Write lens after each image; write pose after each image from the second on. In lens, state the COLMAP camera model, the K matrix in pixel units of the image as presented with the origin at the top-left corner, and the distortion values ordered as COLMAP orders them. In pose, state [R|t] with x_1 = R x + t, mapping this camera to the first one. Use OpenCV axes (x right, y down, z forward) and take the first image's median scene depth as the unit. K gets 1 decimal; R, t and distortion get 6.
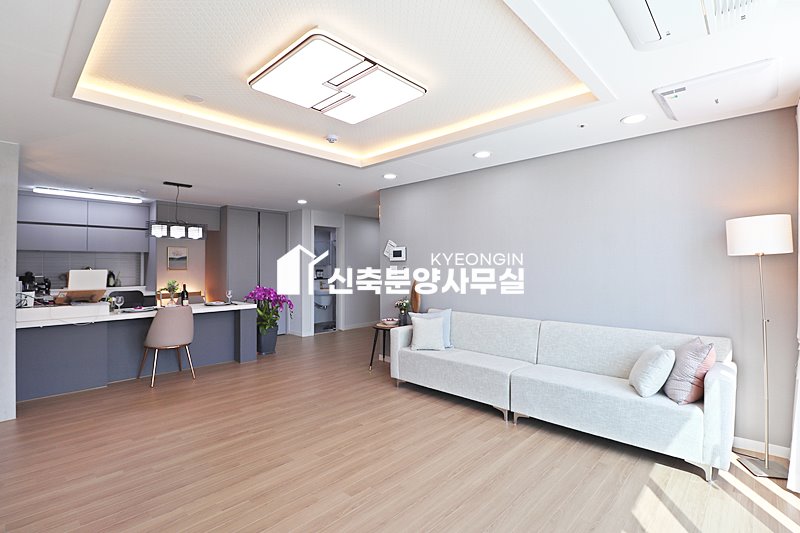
lens RADIAL K [[374.4, 0, 400.8], [0, 374.4, 265.0], [0, 0, 1]] dist [-0.001059, -0.000549]
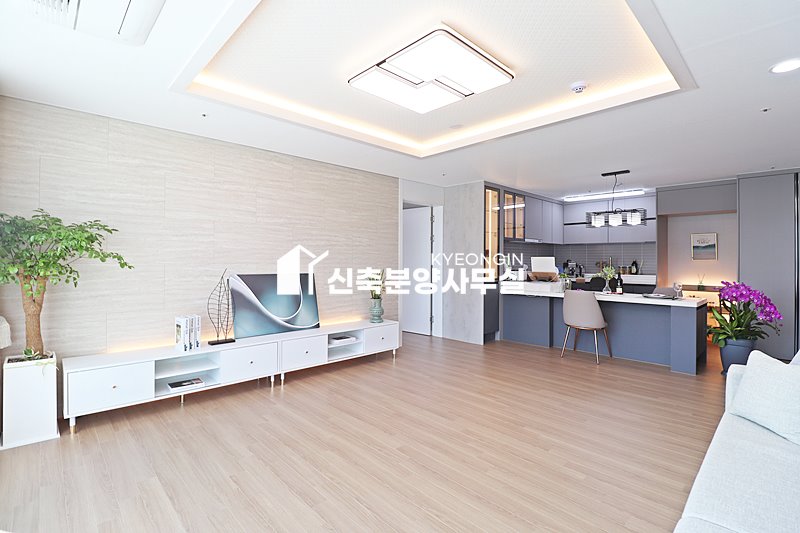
lens RADIAL K [[374.4, 0, 404.6], [0, 374.4, 262.8], [0, 0, 1]] dist [-0.001059, -0.000549]
pose [[-0.035955, 0.010714, -0.999296, 0.603103], [-0.001353, 0.999941, 0.010770, 0.023618], [0.999353, 0.001739, -0.035938, 0.642707]]
